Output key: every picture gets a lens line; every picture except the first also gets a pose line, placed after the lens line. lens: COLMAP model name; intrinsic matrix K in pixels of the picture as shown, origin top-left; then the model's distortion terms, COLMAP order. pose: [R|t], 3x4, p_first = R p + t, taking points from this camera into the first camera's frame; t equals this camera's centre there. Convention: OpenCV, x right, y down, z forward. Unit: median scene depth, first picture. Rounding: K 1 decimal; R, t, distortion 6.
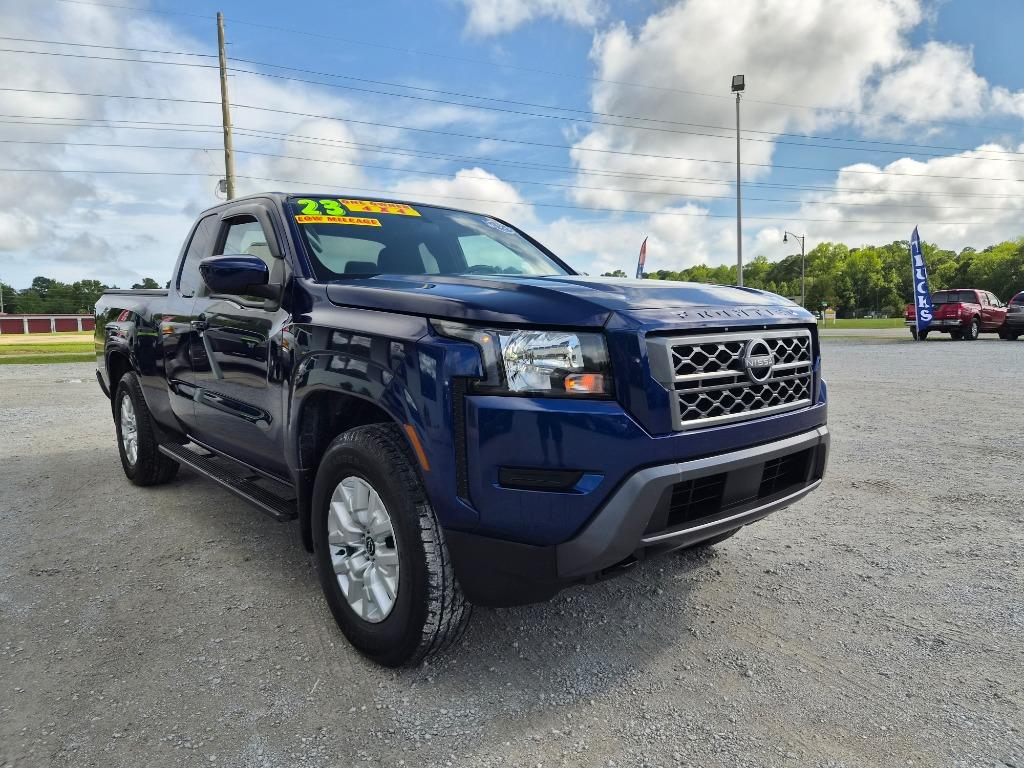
lens RADIAL K [[682.1, 0, 511.5], [0, 682.1, 388.7], [0, 0, 1]] dist [0.038237, -0.030669]
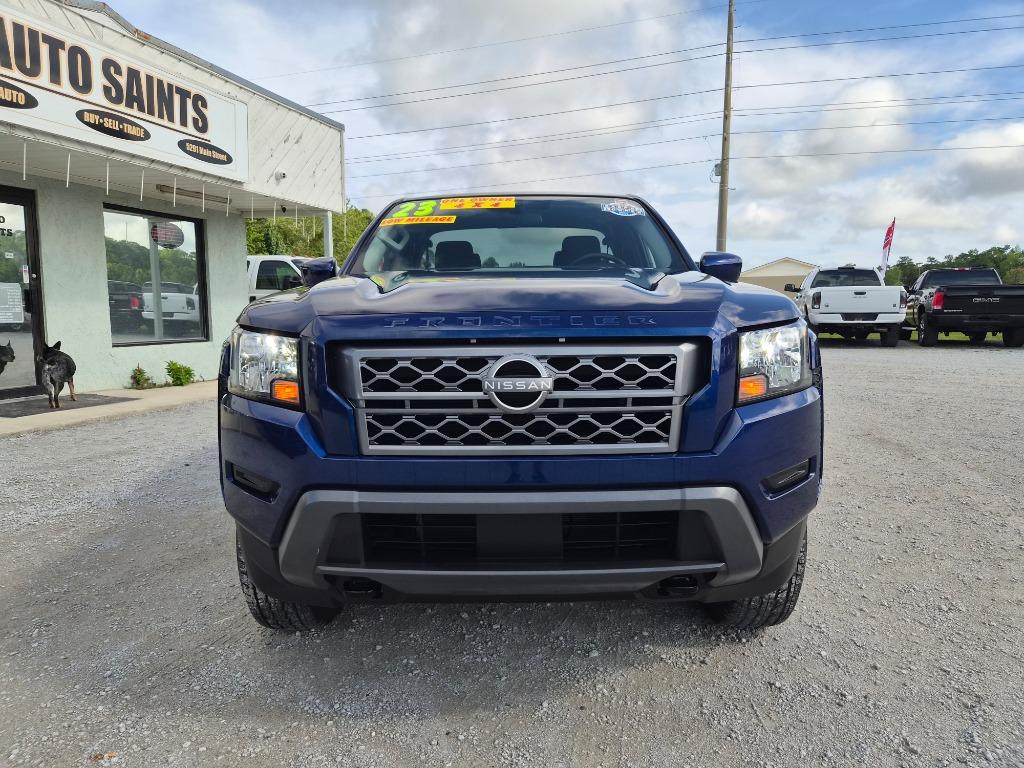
lens RADIAL K [[682.1, 0, 514.8], [0, 682.1, 379.2], [0, 0, 1]] dist [0.038237, -0.030669]
pose [[0.752322, 0.081606, -0.653721, 0.824674], [-0.070188, 0.996579, 0.043632, -0.075389], [0.655046, 0.013058, 0.755476, 0.399800]]
